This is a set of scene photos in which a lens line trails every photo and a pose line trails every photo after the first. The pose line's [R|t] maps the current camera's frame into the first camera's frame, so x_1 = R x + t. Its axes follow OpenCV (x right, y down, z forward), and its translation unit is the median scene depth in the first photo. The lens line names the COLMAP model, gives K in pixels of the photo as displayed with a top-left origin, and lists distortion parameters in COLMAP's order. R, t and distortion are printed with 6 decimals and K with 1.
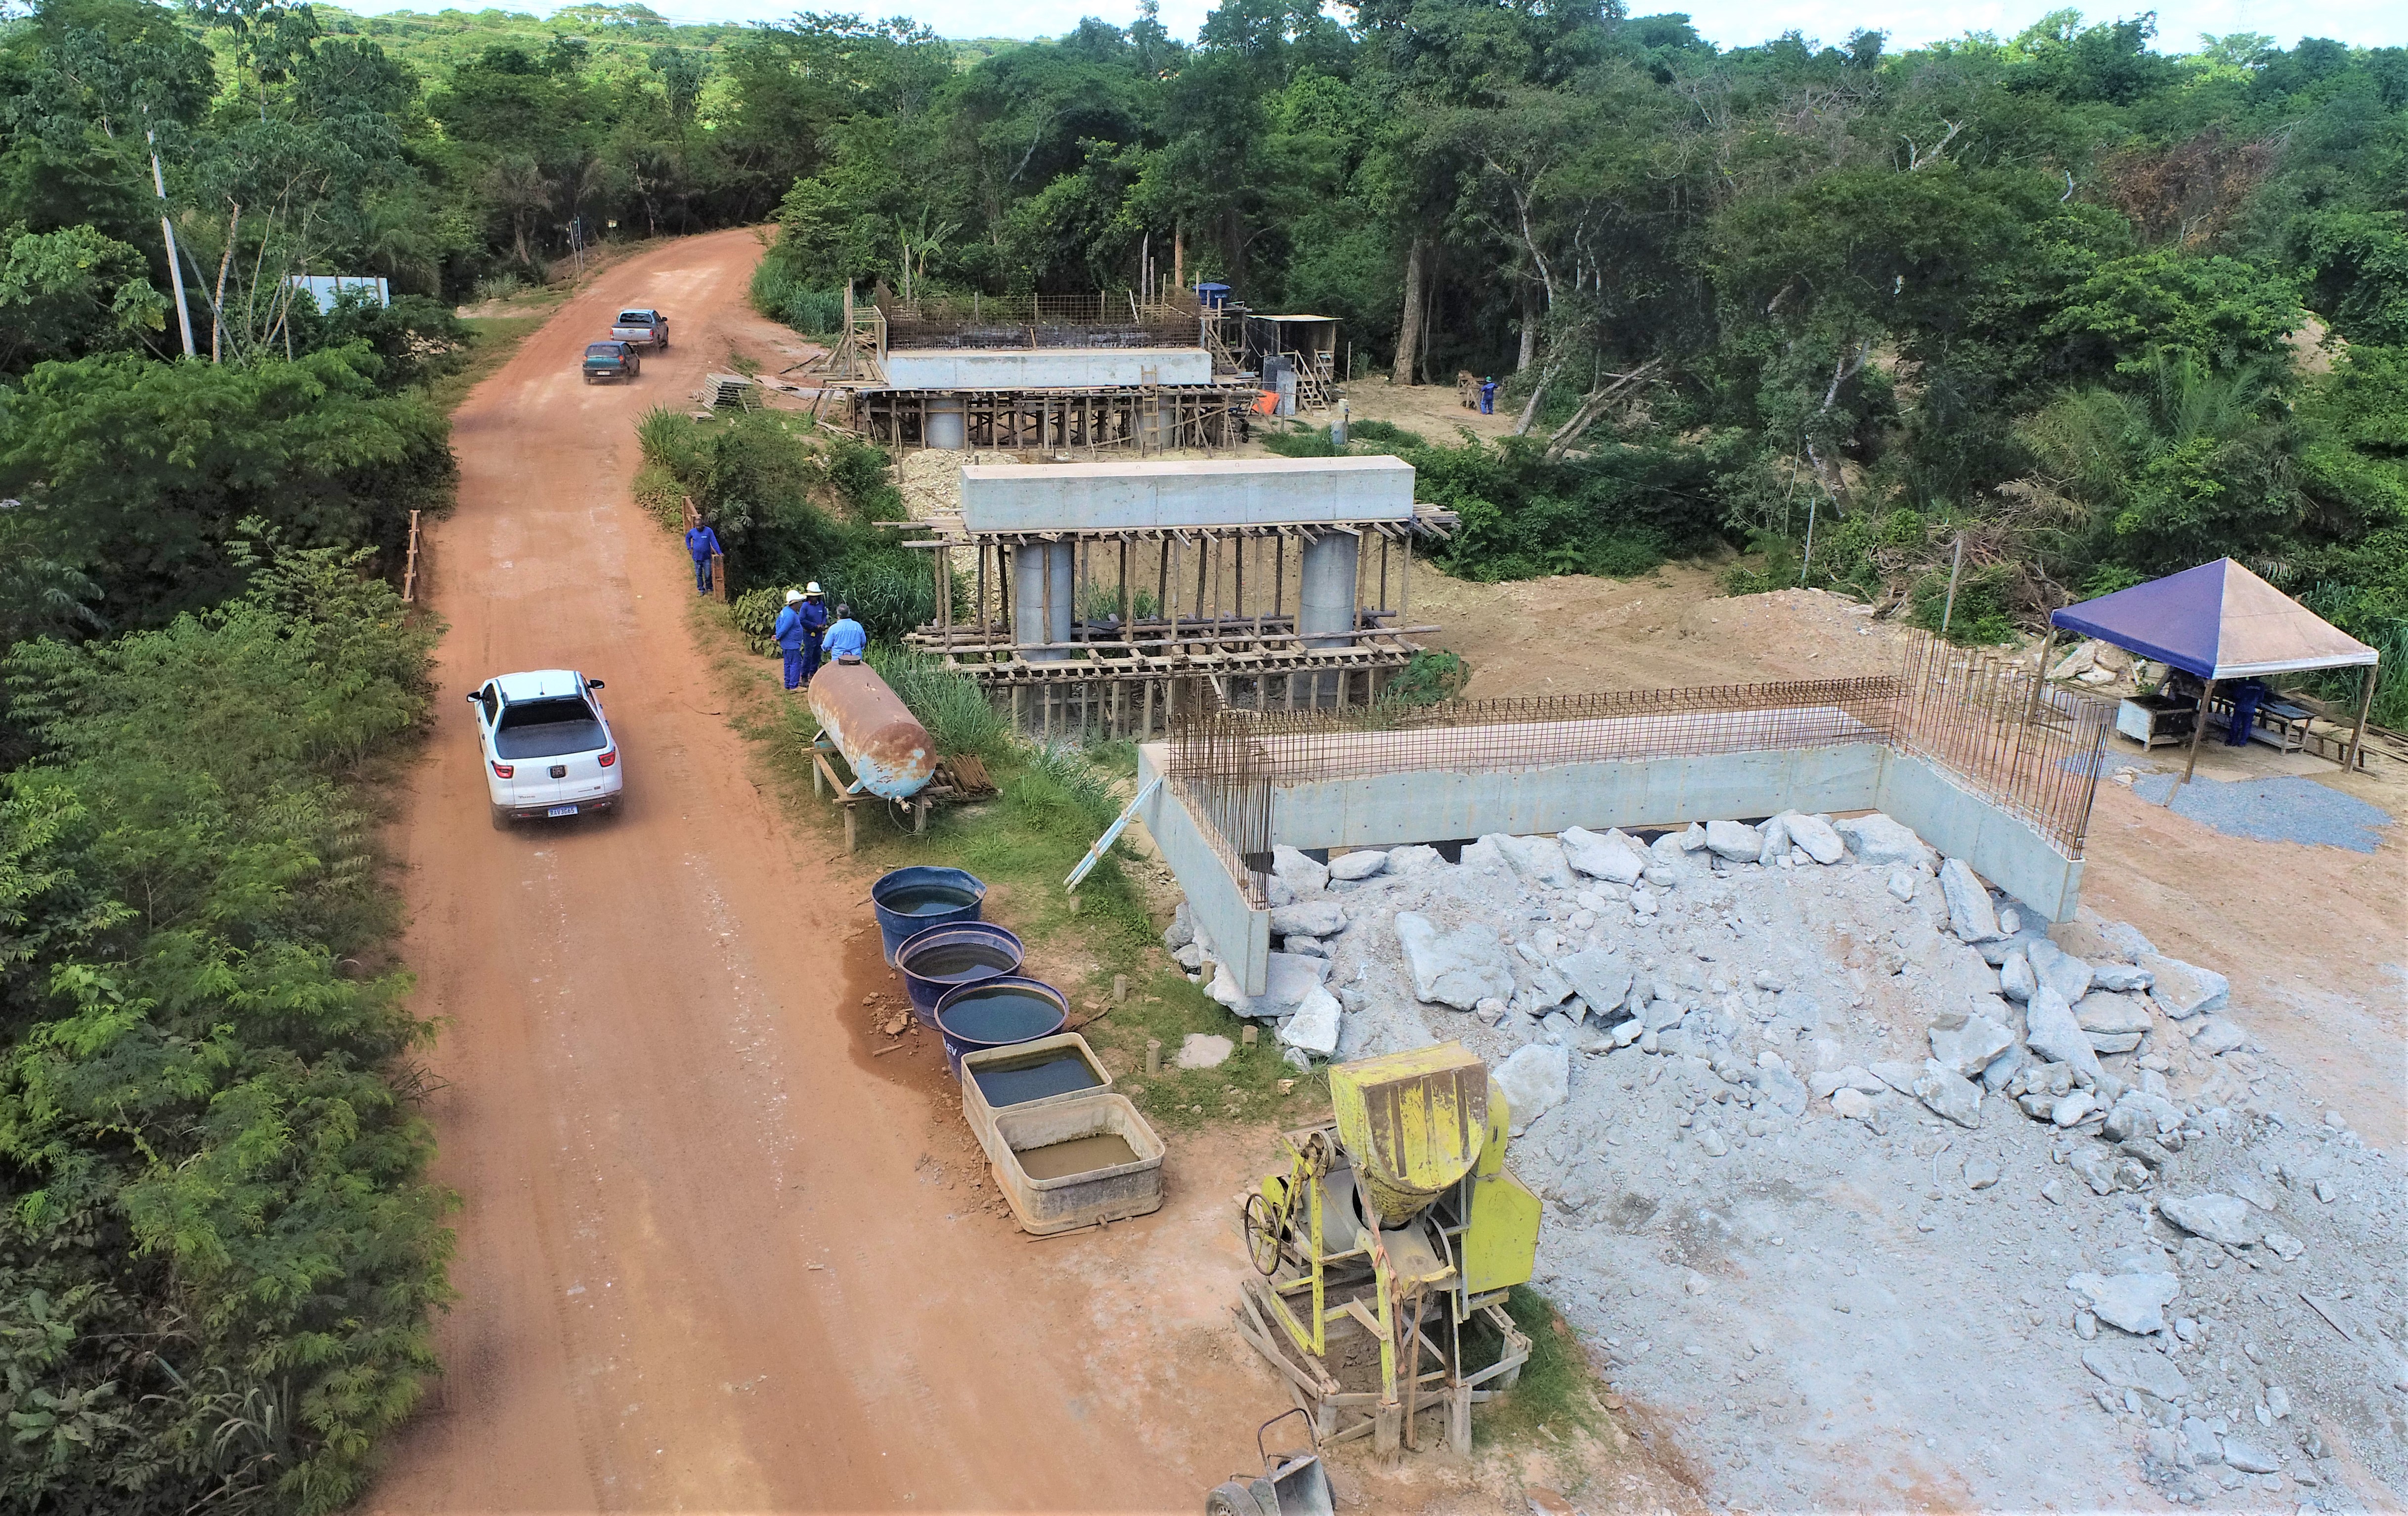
lens RADIAL K [[1849.7, 0, 1188.0], [0, 1849.7, 746.6], [0, 0, 1]] dist [-0.017917, 0.007649]
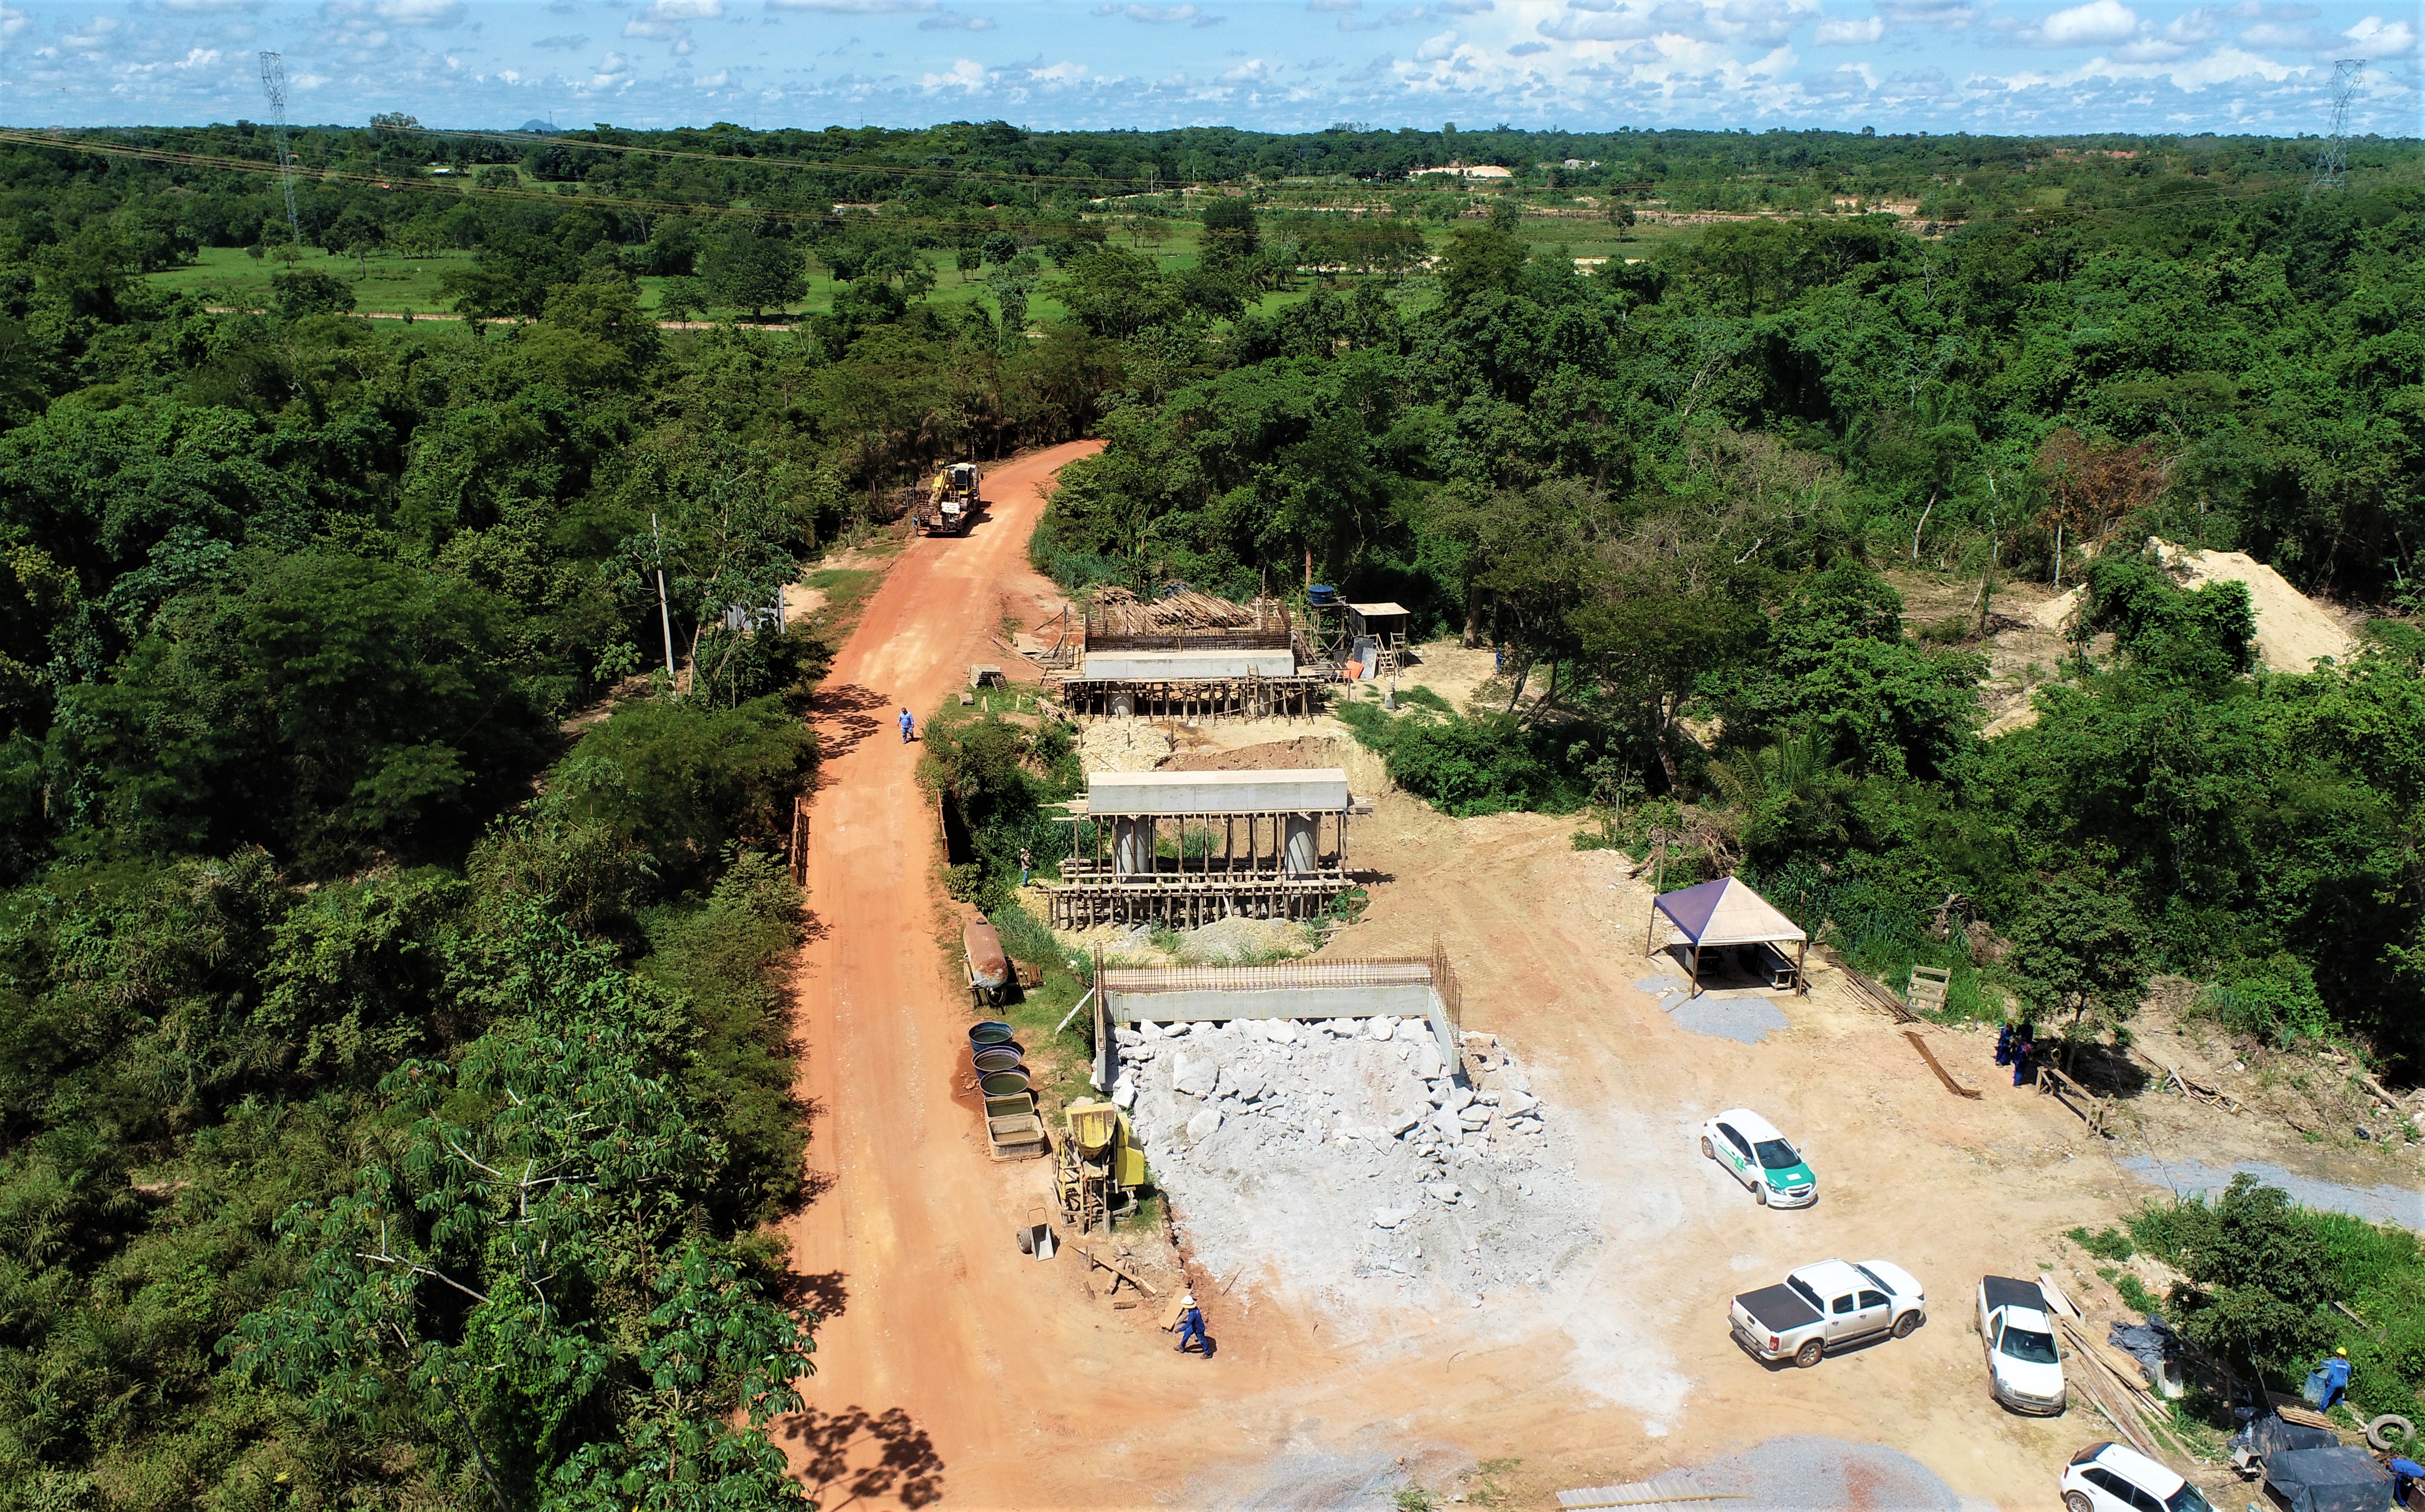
lens RADIAL K [[1845.1, 0, 1258.9], [0, 1845.1, 773.0], [0, 0, 1]] dist [-0.017282, 0.008418]
pose [[0.989558, 0.039932, -0.138496, 0.338617], [-0.042554, 0.998966, -0.016017, -0.152965], [0.137713, 0.021744, 0.990233, -0.881042]]
